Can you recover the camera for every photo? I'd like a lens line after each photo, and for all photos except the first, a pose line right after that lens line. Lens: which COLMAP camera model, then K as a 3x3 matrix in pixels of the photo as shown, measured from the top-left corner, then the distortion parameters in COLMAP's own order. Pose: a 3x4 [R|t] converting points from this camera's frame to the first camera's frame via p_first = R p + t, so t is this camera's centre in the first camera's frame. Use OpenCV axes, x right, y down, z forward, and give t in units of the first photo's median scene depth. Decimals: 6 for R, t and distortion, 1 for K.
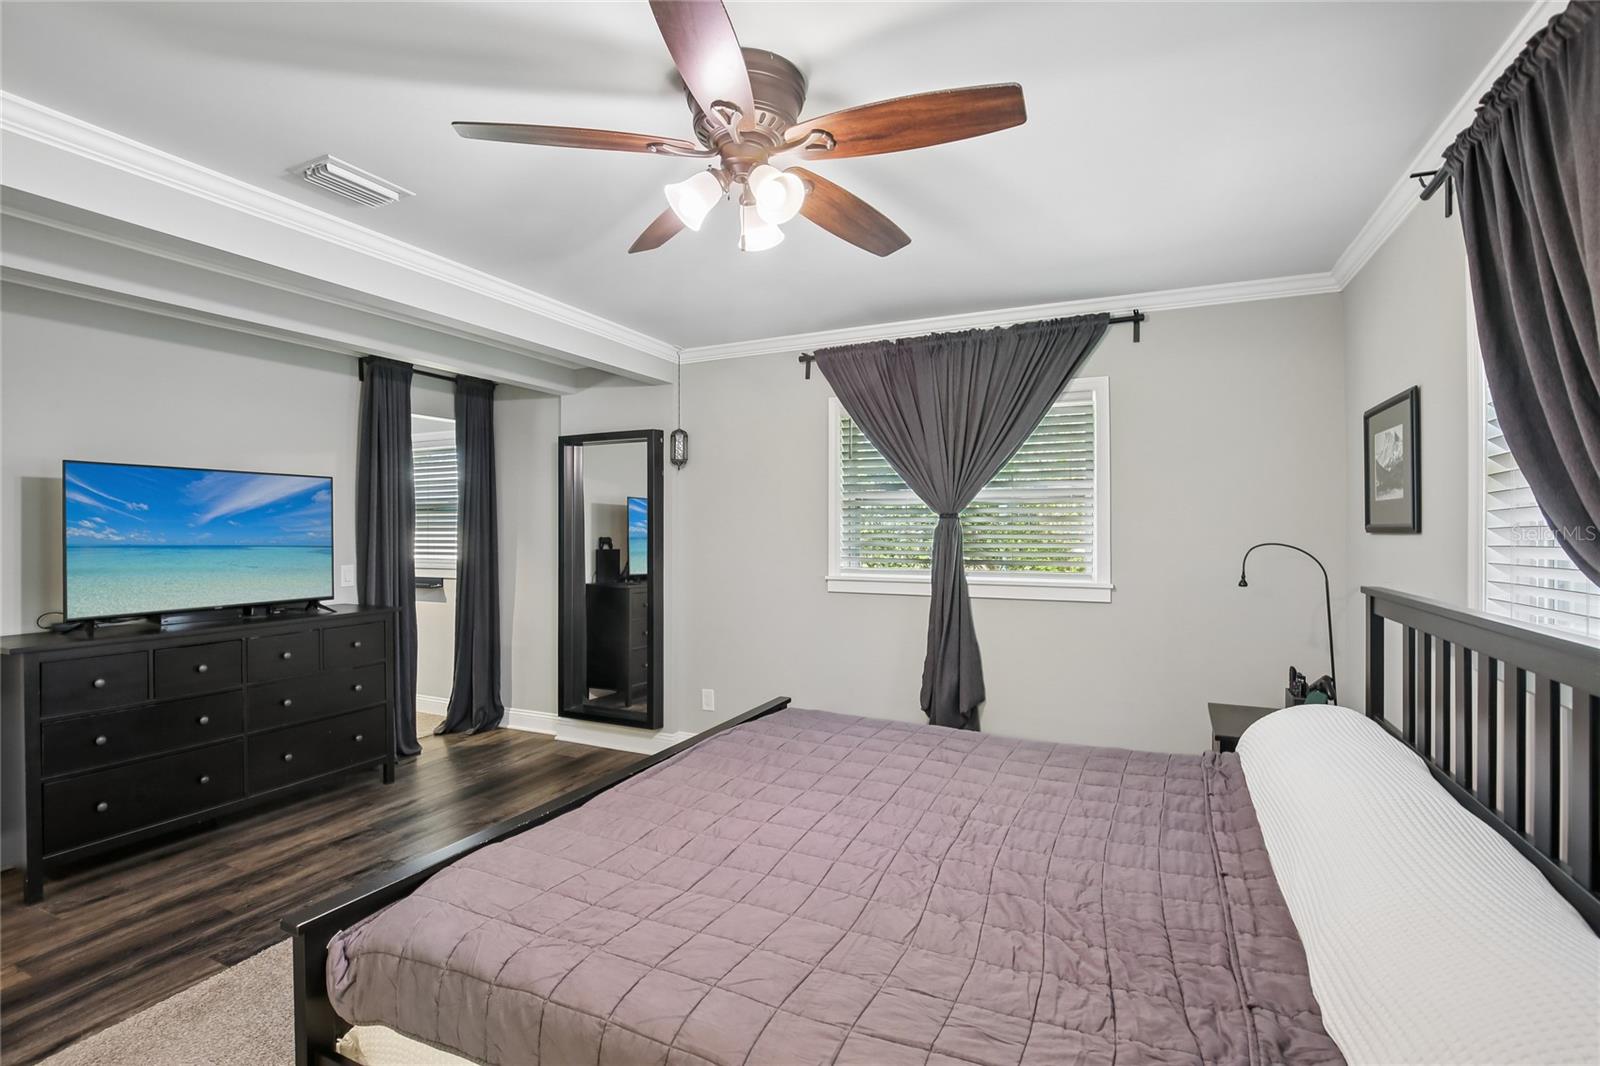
lens RADIAL K [[734.3, 0, 798.8], [0, 734.3, 530.3], [0, 0, 1]] dist [-0.033803, 0.002998]
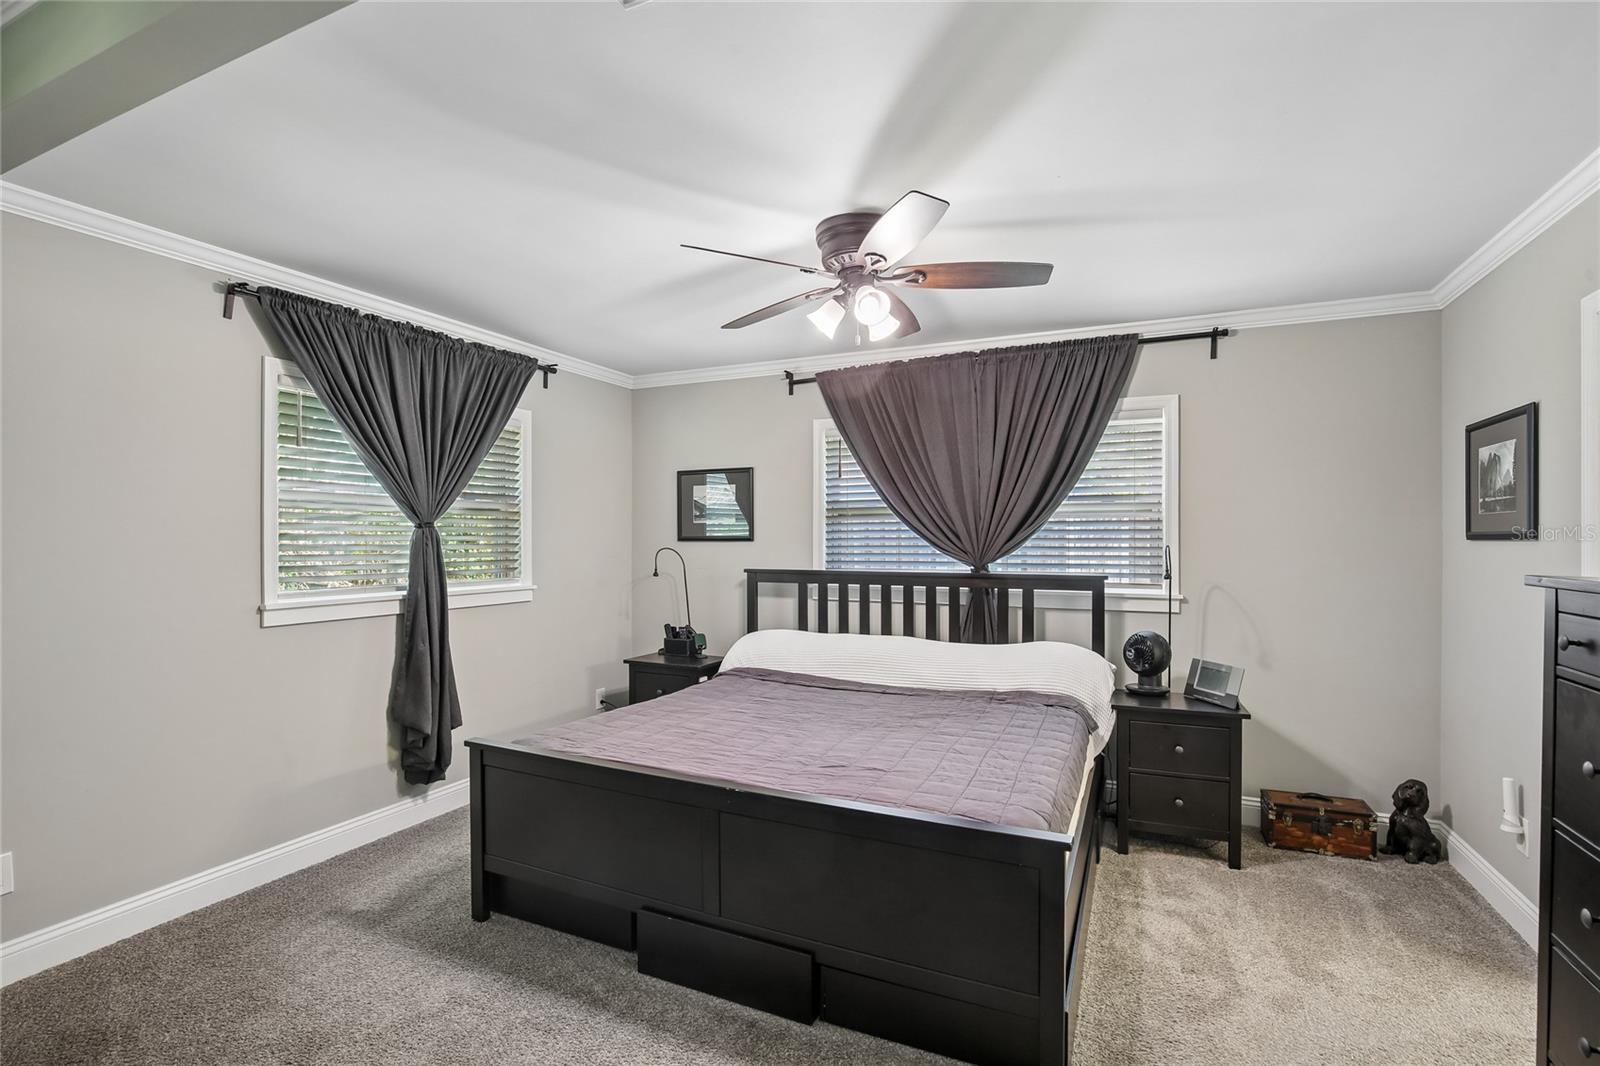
lens RADIAL K [[734.3, 0, 796.2], [0, 734.3, 534.3], [0, 0, 1]] dist [-0.033803, 0.002998]
pose [[0.009948, 0.003959, 0.999943, -0.729128], [0.001088, 0.999992, -0.003970, -0.004159], [-0.999950, 0.001127, 0.009944, 0.529591]]
